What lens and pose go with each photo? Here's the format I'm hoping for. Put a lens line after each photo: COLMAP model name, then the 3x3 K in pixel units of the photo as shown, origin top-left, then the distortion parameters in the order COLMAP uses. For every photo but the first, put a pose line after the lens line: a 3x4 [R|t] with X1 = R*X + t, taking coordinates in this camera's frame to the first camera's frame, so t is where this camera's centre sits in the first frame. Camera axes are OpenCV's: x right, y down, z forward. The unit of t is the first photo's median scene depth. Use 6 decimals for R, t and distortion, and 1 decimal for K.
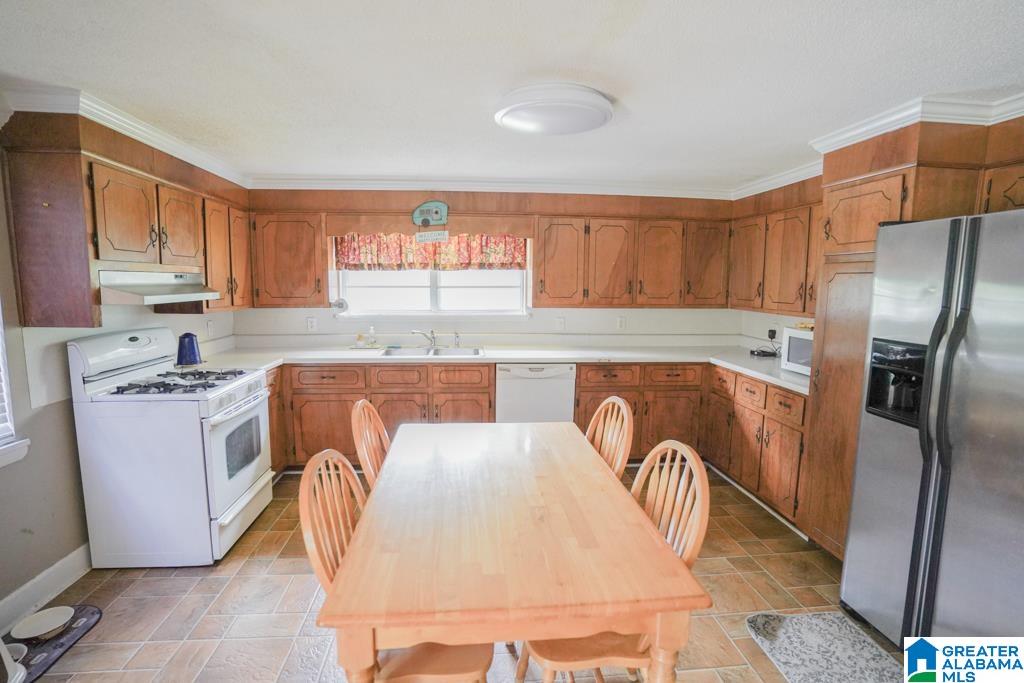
lens RADIAL K [[501.2, 0, 510.6], [0, 501.2, 342.4], [0, 0, 1]] dist [-0.000398, 0.000436]
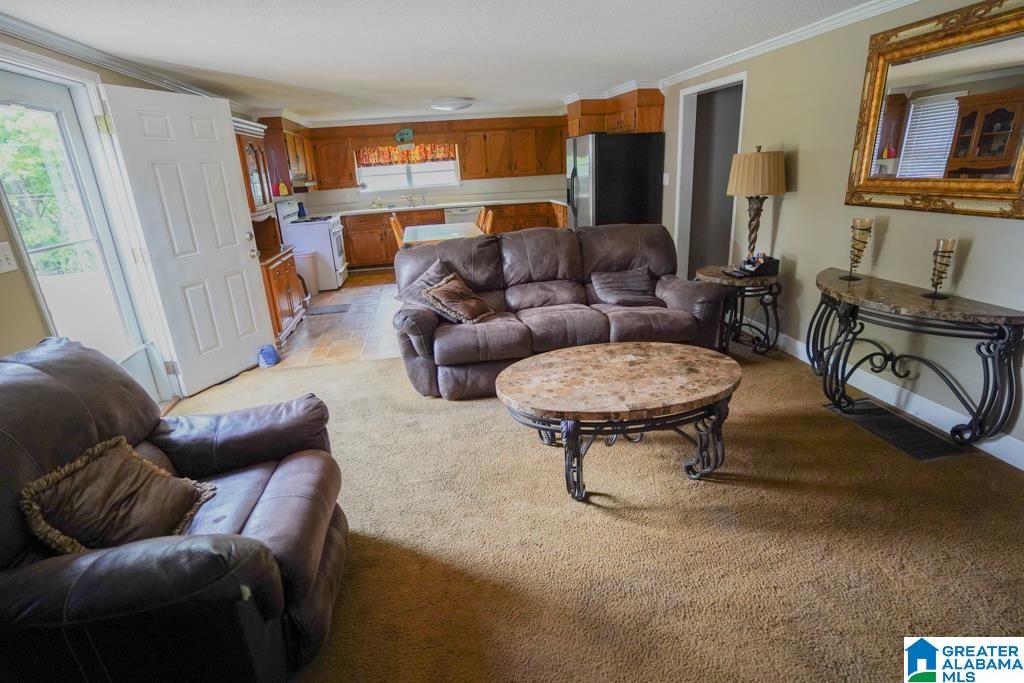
lens RADIAL K [[501.2, 0, 501.8], [0, 501.2, 314.1], [0, 0, 1]] dist [-0.000398, 0.000436]
pose [[0.996430, -0.078646, 0.030700, 0.104041], [0.072423, 0.983137, 0.167920, 0.129562], [-0.043389, -0.165098, 0.985322, -1.044976]]
